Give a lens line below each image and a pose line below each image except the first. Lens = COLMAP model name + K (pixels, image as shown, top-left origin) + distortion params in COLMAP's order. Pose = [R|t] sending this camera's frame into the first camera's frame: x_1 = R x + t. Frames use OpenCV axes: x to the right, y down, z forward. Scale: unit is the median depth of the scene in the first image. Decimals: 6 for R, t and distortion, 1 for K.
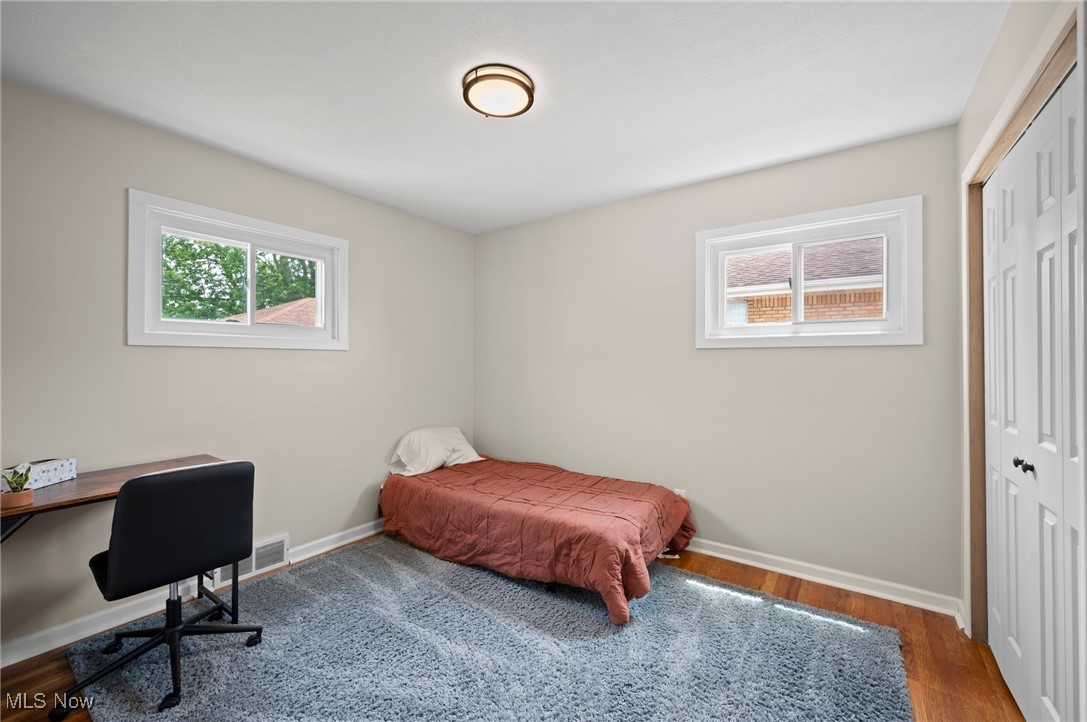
lens RADIAL K [[427.9, 0, 542.2], [0, 427.9, 363.2], [0, 0, 1]] dist [0.000726, -0.000388]
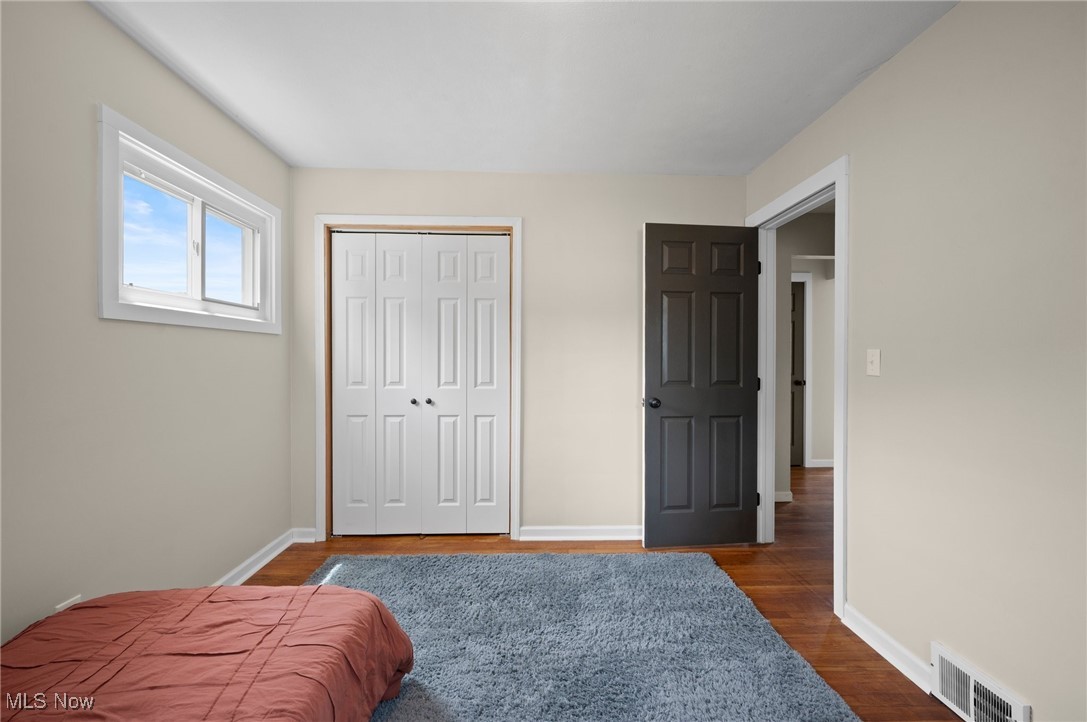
lens RADIAL K [[427.9, 0, 544.2], [0, 427.9, 354.4], [0, 0, 1]] dist [0.000726, -0.000388]
pose [[-0.605174, -0.002217, 0.796090, -0.532685], [-0.004492, 0.999990, -0.000631, 0.012817], [-0.796080, -0.003958, -0.605178, 1.149154]]
